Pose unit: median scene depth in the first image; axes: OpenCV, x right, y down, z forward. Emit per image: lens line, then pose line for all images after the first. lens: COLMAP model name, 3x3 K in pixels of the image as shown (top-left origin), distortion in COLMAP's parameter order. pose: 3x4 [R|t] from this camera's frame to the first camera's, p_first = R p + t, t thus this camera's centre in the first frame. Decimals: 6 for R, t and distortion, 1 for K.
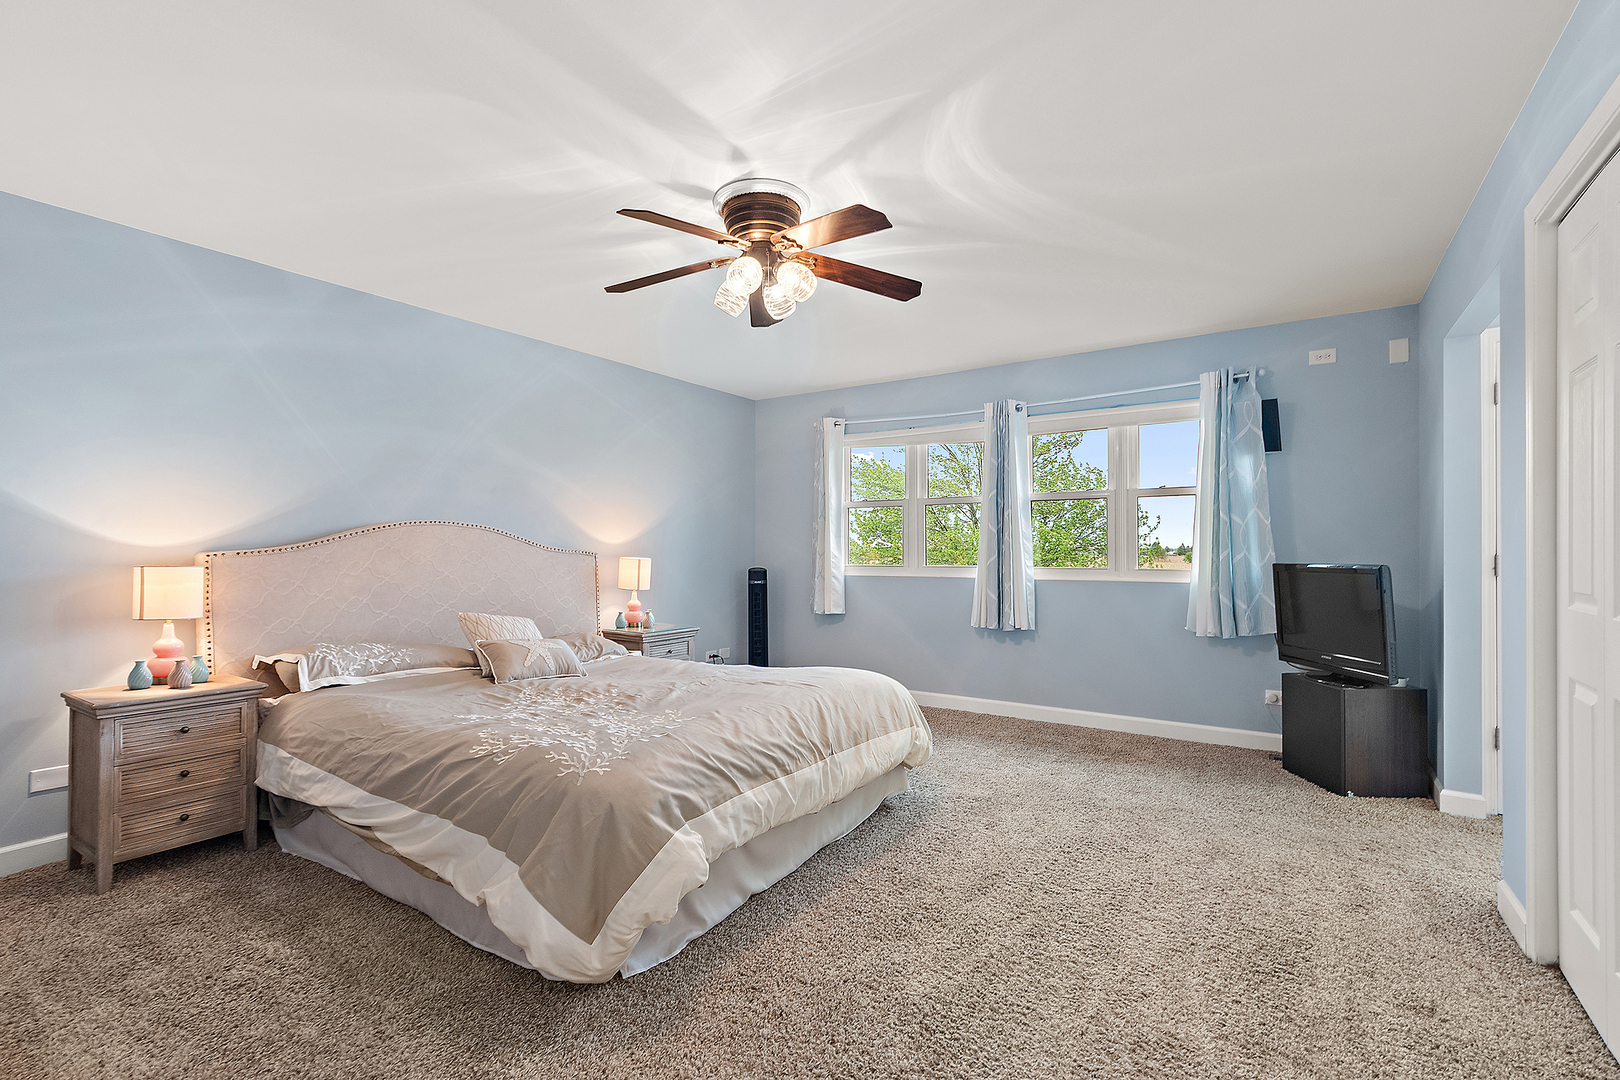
lens RADIAL K [[734.3, 0, 807.5], [0, 734.3, 537.4], [0, 0, 1]] dist [0.016190, -0.000125]
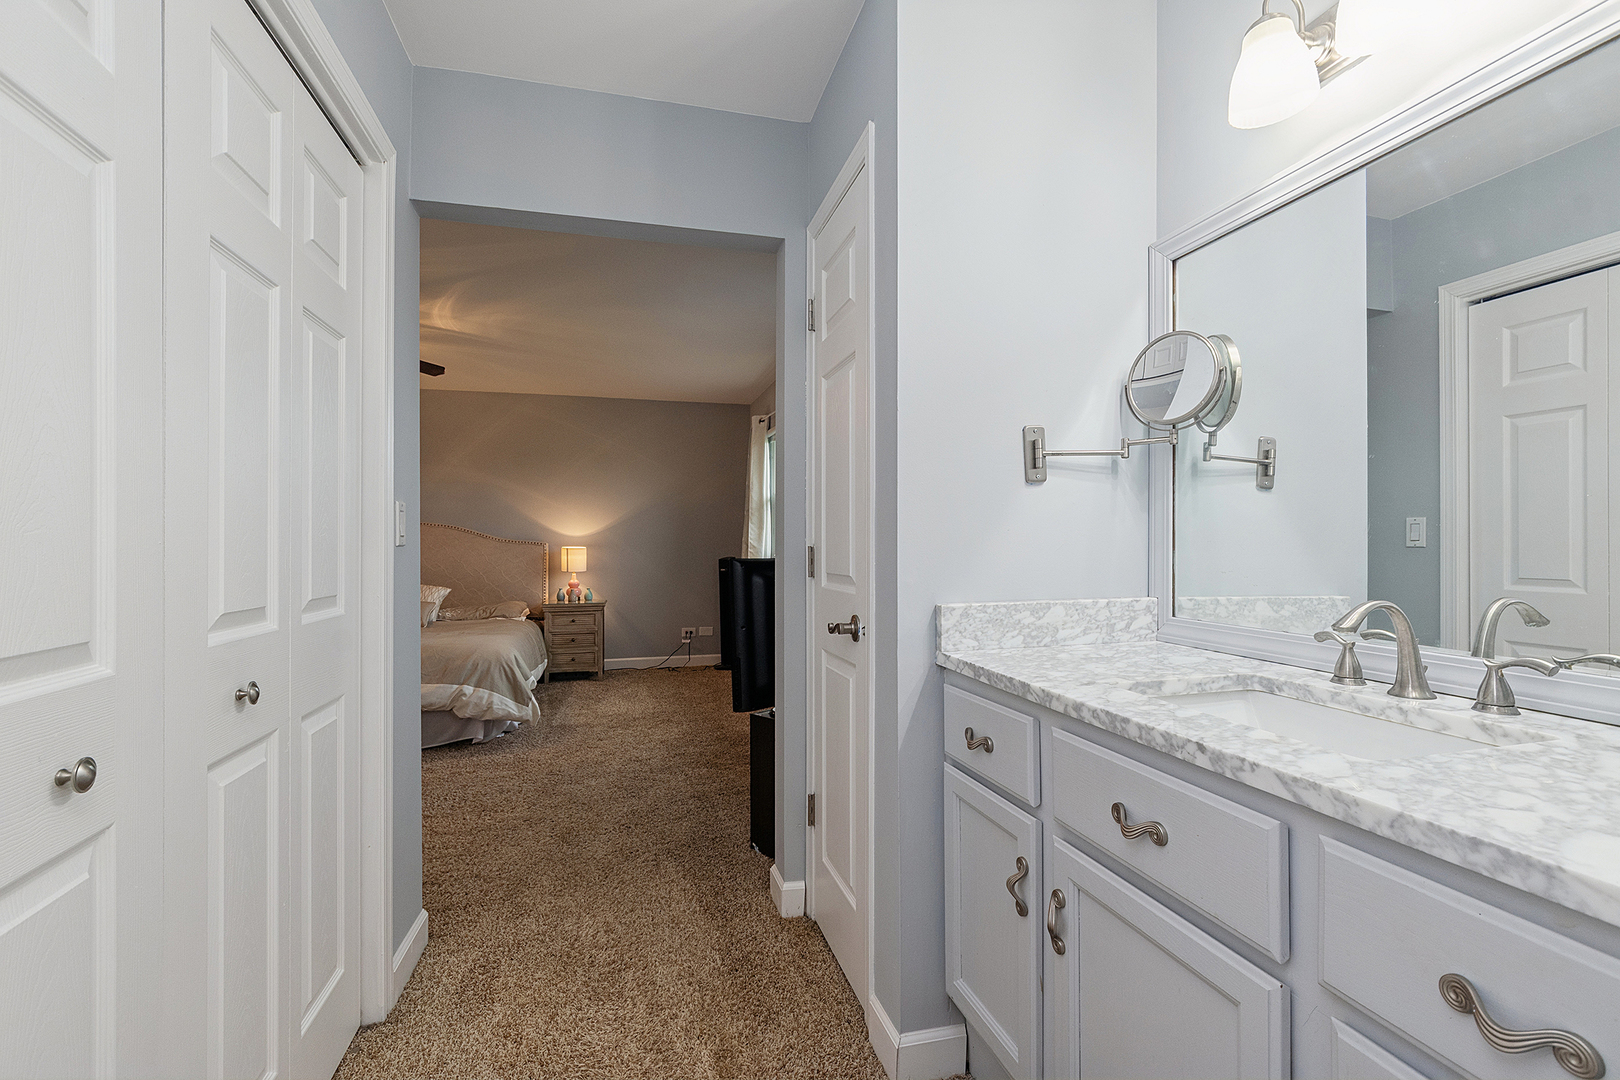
lens RADIAL K [[734.3, 0, 807.5], [0, 734.3, 537.4], [0, 0, 1]] dist [0.016190, -0.000125]
pose [[0.743166, 0.002515, -0.669102, 0.849295], [0.004296, 0.999954, 0.008530, 0.002852], [0.669093, -0.009214, 0.743122, 0.293286]]
